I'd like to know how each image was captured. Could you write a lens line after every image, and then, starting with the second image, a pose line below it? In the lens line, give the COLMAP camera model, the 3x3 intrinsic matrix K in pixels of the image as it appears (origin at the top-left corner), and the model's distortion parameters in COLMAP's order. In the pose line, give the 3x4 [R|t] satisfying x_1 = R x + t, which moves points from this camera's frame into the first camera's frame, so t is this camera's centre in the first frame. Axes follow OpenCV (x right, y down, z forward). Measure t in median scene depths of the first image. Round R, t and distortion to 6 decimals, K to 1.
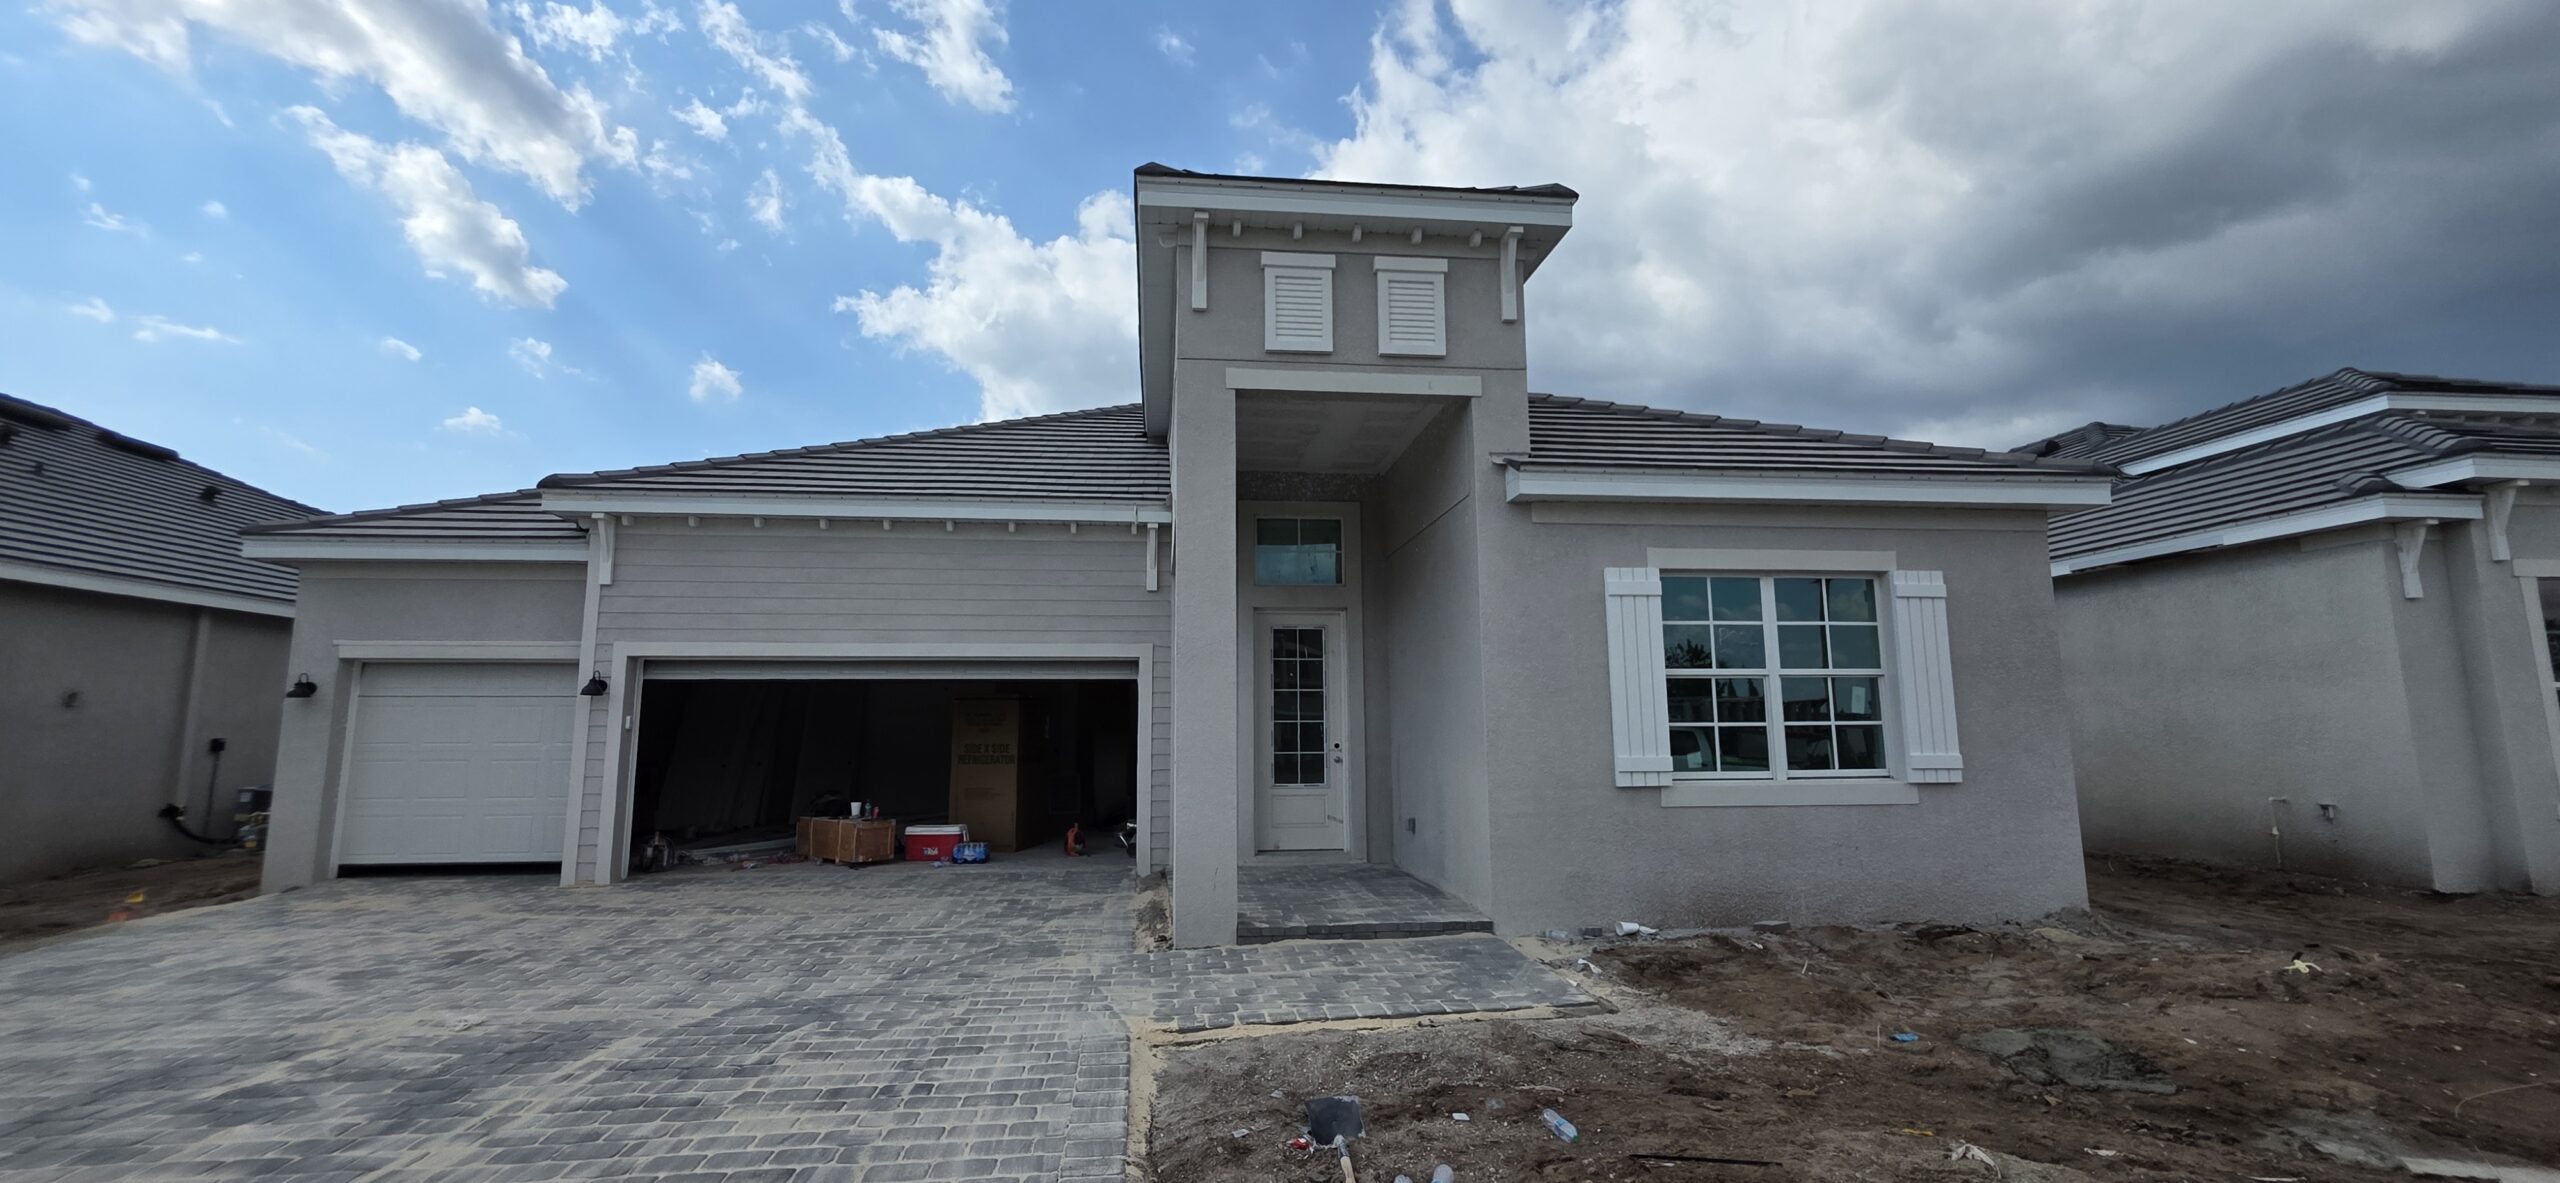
lens RADIAL K [[1019.0, 0, 1269.8], [0, 1019.0, 591.8], [0, 0, 1]] dist [-0.003226, 0.000877]
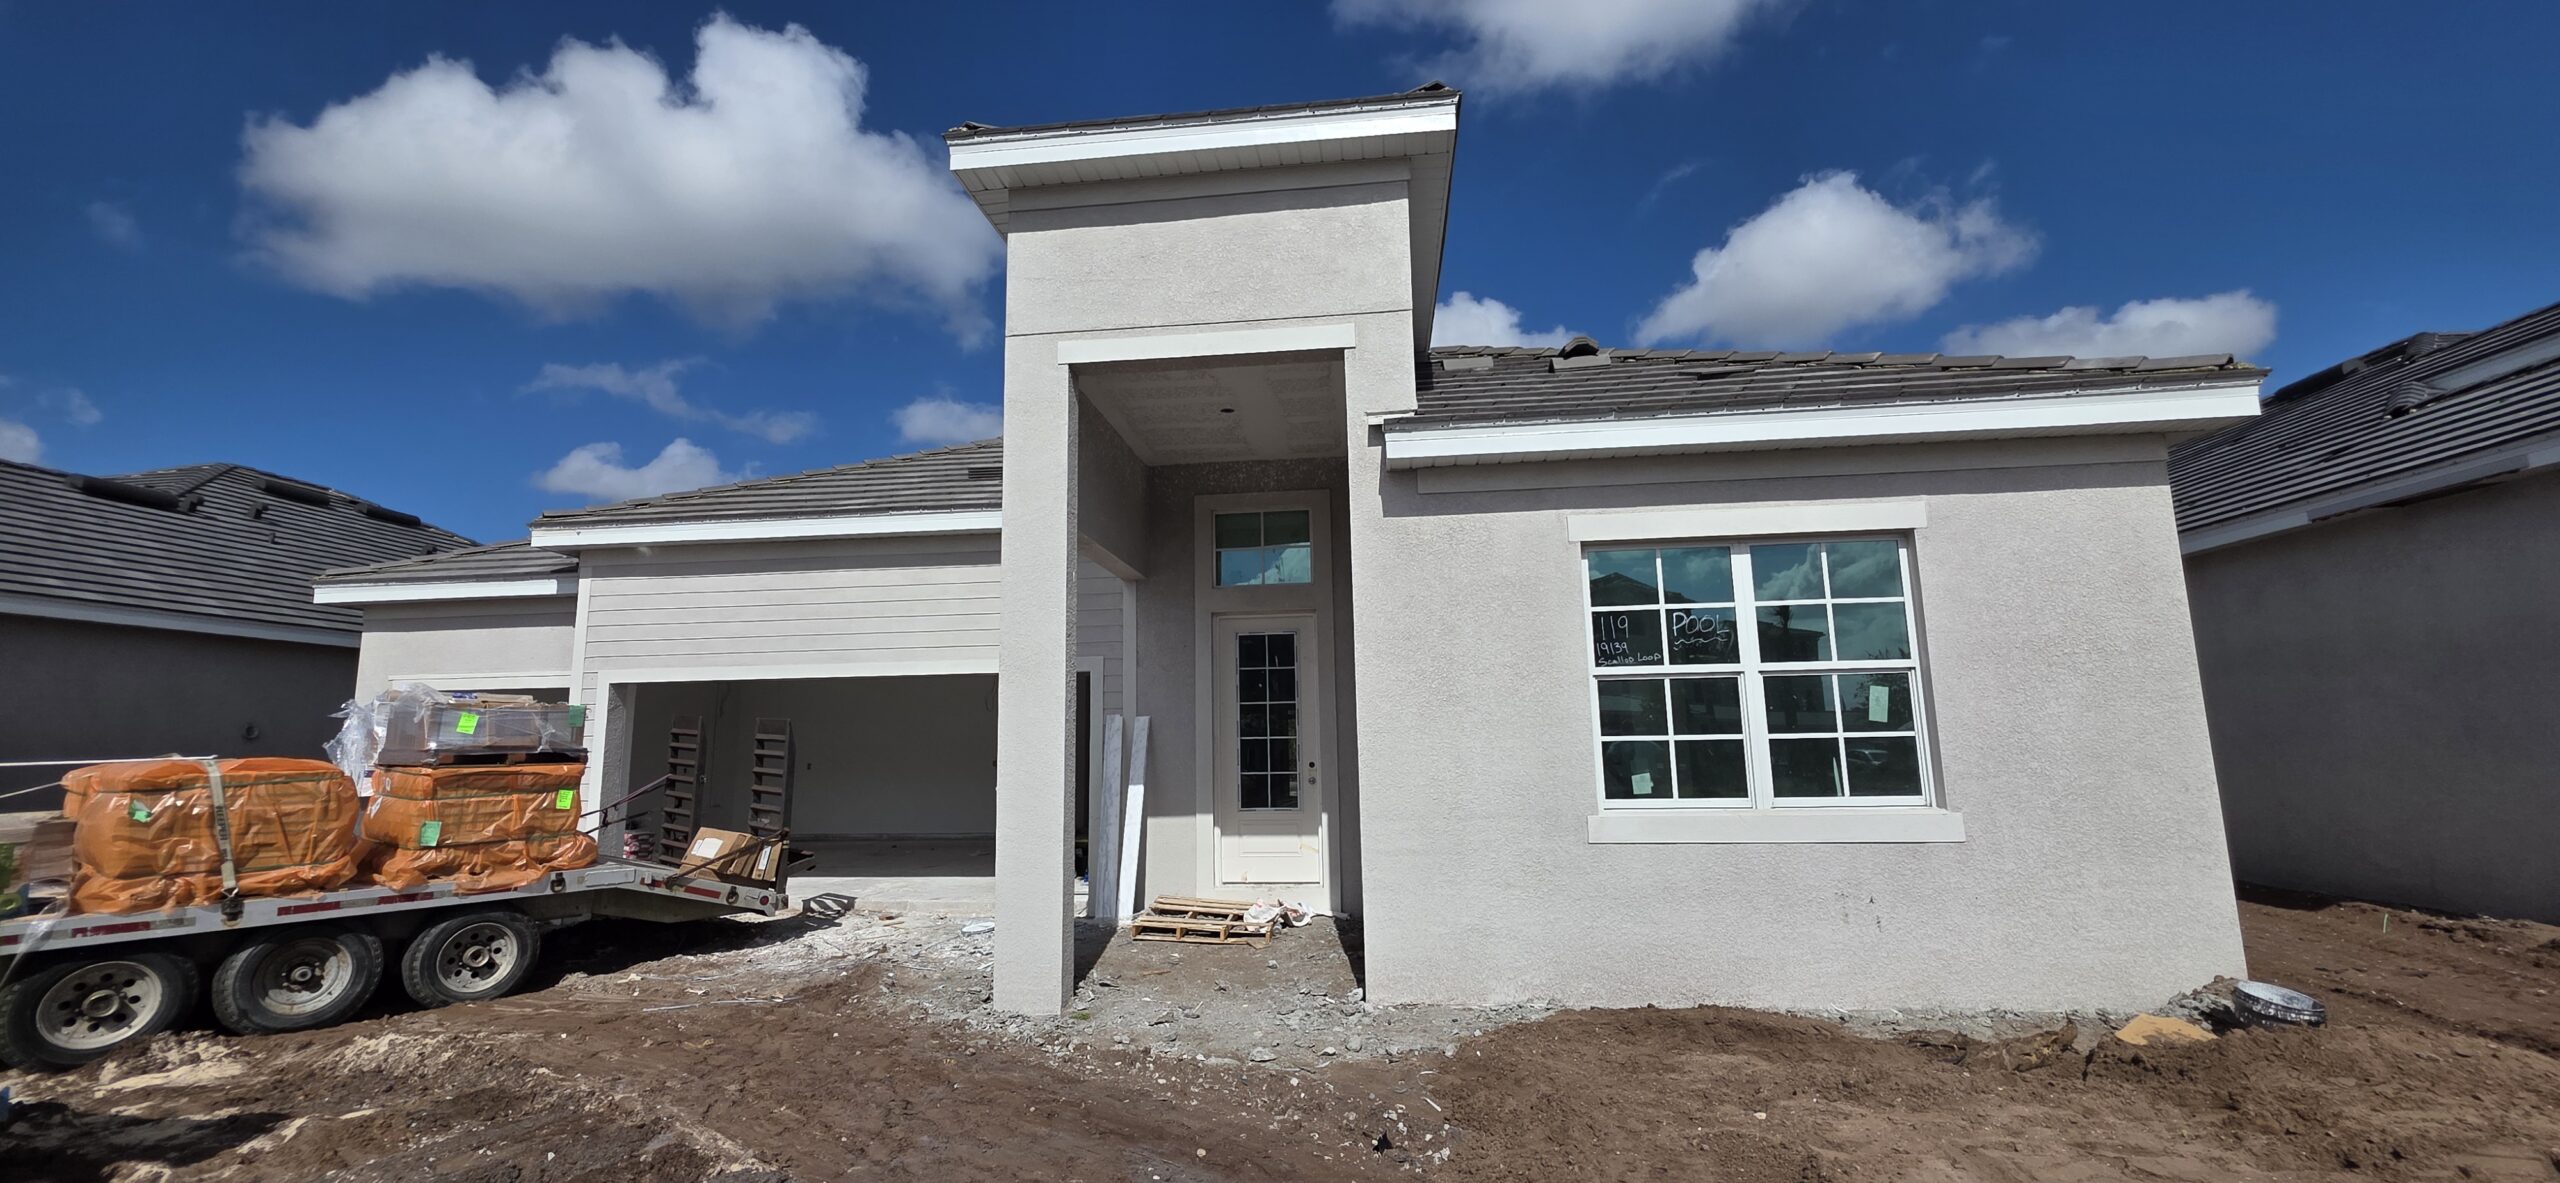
lens RADIAL K [[1019.0, 0, 1274.6], [0, 1019.0, 586.1], [0, 0, 1]] dist [-0.003226, 0.000877]
pose [[0.975200, -0.046047, -0.216481, 0.252167], [0.042883, 0.998894, -0.019293, 0.013377], [0.217129, 0.009531, 0.976096, 0.141334]]
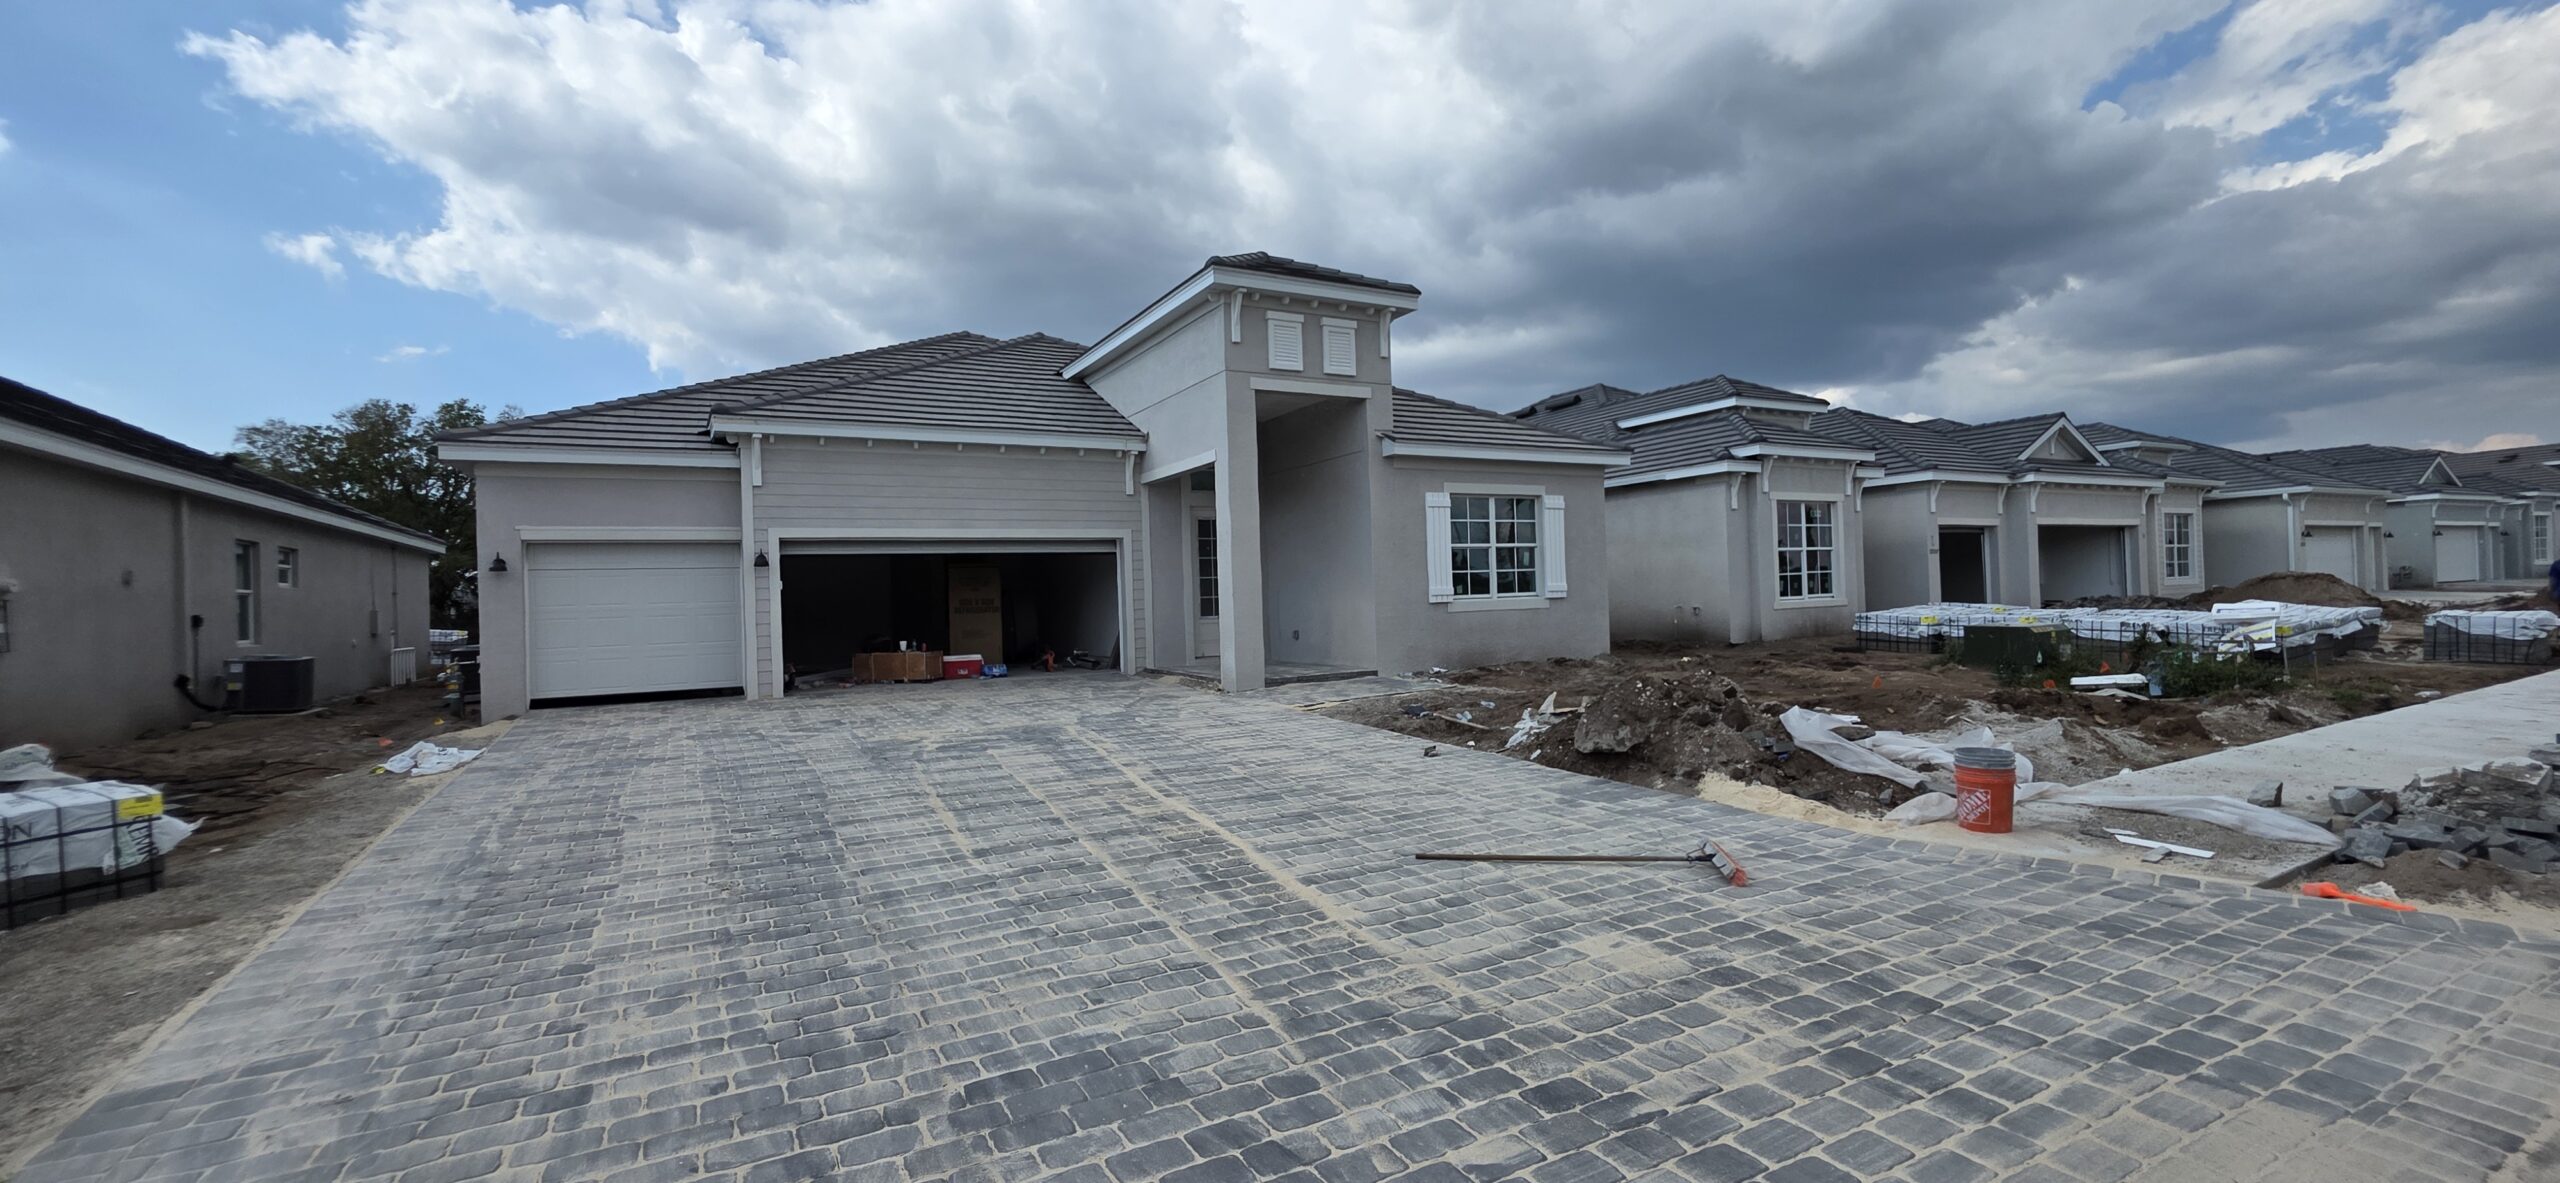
lens RADIAL K [[1019.0, 0, 1278.8], [0, 1019.0, 609.0], [0, 0, 1]] dist [-0.003226, 0.000877]
pose [[0.917348, -0.029993, 0.396955, -0.561937], [-0.025967, 0.990526, 0.134849, -0.045939], [-0.397239, -0.134011, 0.907878, -0.545901]]
